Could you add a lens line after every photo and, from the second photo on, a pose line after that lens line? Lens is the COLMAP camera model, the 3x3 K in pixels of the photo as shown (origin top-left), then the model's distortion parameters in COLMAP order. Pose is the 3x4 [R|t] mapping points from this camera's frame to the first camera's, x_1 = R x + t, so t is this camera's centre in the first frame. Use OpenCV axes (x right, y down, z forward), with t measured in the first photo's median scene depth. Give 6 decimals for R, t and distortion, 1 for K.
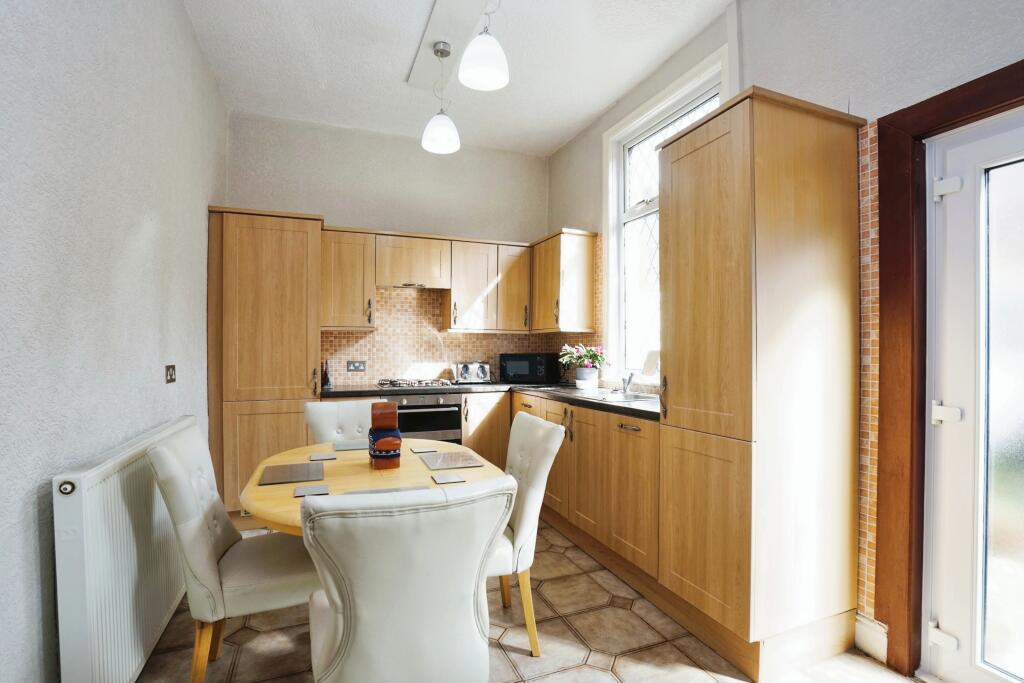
lens RADIAL K [[476.9, 0, 511.5], [0, 476.9, 341.1], [0, 0, 1]] dist [-0.033497, 0.000713]
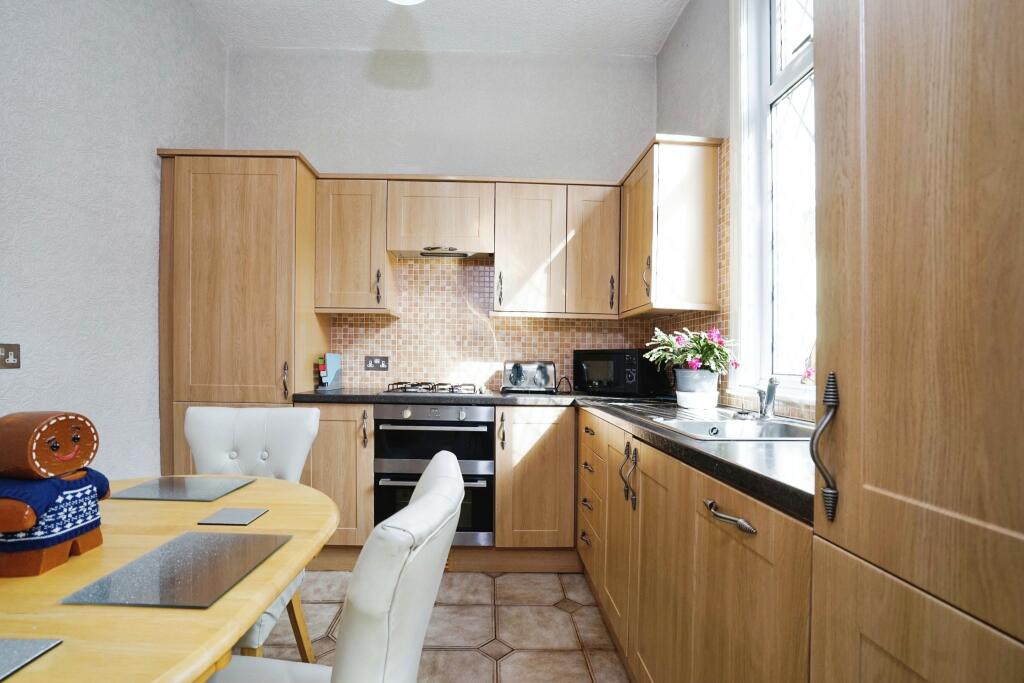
lens RADIAL K [[476.9, 0, 508.4], [0, 476.9, 352.6], [0, 0, 1]] dist [-0.033497, 0.000713]
pose [[0.940141, 0.009116, -0.340663, 0.134681], [-0.009920, 0.999951, -0.000619, 0.035965], [0.340641, 0.003962, 0.940185, 0.382450]]
